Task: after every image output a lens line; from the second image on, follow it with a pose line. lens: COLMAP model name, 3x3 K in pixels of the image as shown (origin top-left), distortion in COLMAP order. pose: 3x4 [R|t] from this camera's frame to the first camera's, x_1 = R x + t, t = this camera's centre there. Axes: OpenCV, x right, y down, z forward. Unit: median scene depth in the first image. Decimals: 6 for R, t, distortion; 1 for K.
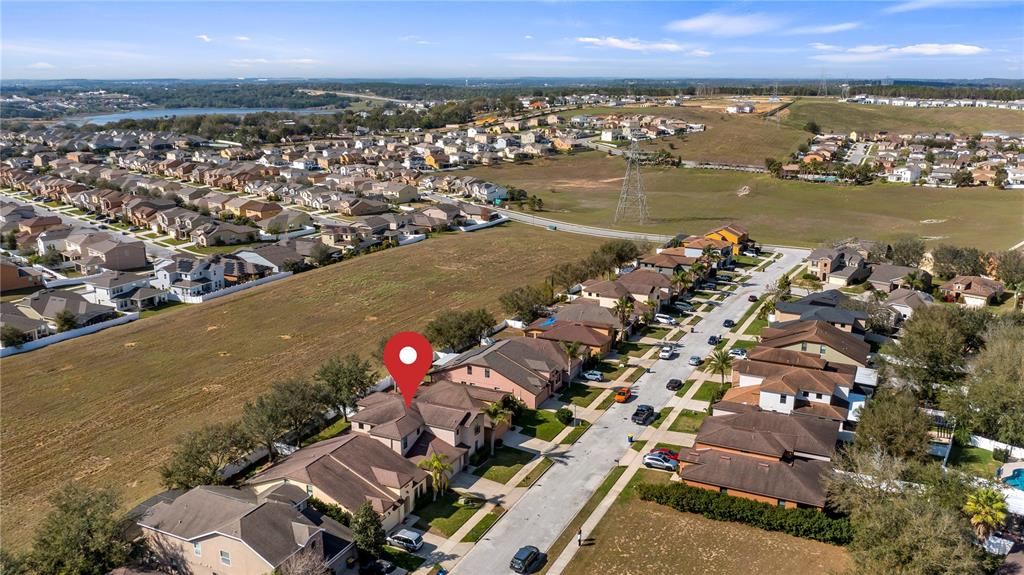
lens RADIAL K [[824.1, 0, 533.1], [0, 824.1, 287.2], [0, 0, 1]] dist [-0.013689, 0.003043]
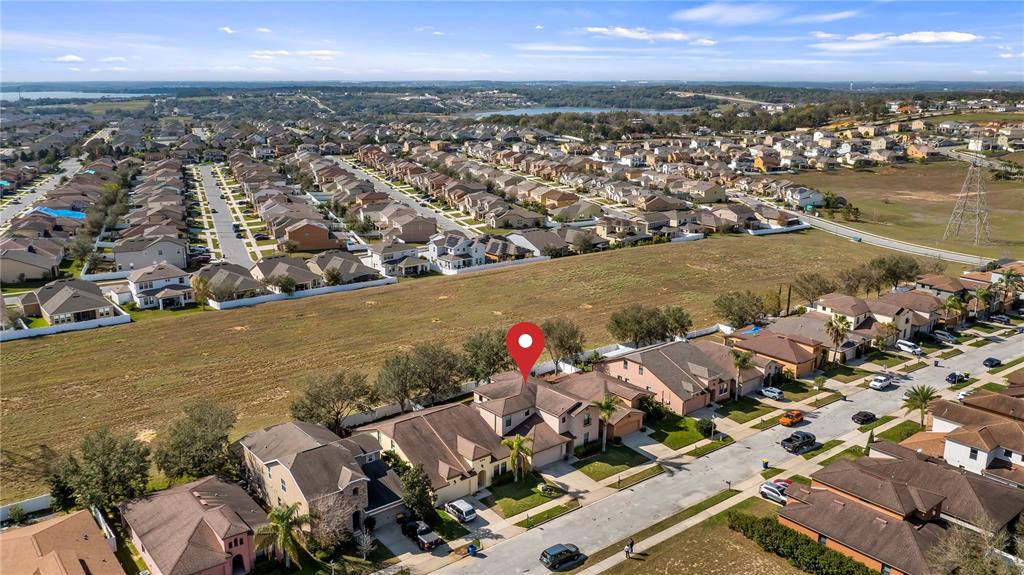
lens RADIAL K [[824.1, 0, 533.1], [0, 824.1, 287.2], [0, 0, 1]] dist [-0.013689, 0.003043]
pose [[0.903003, 0.105873, -0.416386, 0.137925], [-0.107511, 0.994011, 0.019587, 0.001657], [0.415966, 0.027079, 0.908977, 0.045174]]
